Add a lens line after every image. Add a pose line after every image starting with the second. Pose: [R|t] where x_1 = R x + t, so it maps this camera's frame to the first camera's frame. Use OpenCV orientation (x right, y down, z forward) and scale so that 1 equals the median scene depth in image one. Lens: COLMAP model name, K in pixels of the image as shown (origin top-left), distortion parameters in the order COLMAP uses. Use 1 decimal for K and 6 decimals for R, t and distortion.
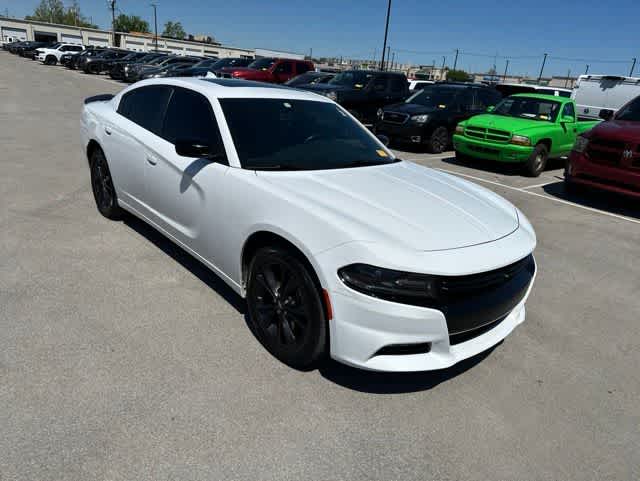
lens RADIAL K [[459.3, 0, 318.3], [0, 459.3, 242.1], [0, 0, 1]] dist [0.049555, -0.054062]
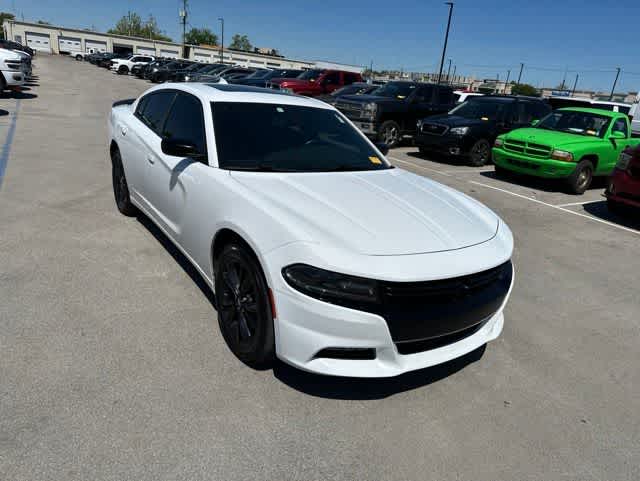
lens RADIAL K [[460.0, 0, 320.0], [0, 460.0, 240.5], [0, 0, 1]] dist [0.040302, -0.042227]
pose [[0.991723, 0.052359, -0.117237, 0.081221], [-0.055495, 0.998179, -0.023648, 0.005896], [0.115785, 0.029958, 0.992822, 0.002389]]
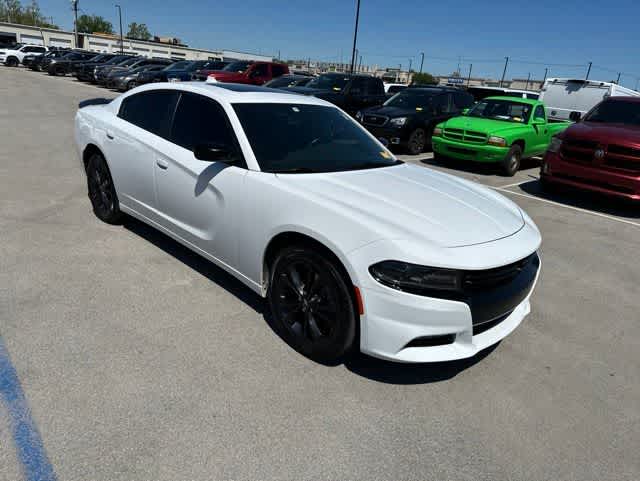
lens RADIAL K [[459.3, 0, 318.3], [0, 459.3, 242.1], [0, 0, 1]] dist [0.049555, -0.054062]
pose [[0.997587, -0.021372, 0.066058, -0.047779], [0.021635, 0.999761, -0.003268, 0.001502], [-0.065972, 0.004689, 0.997810, -0.013541]]
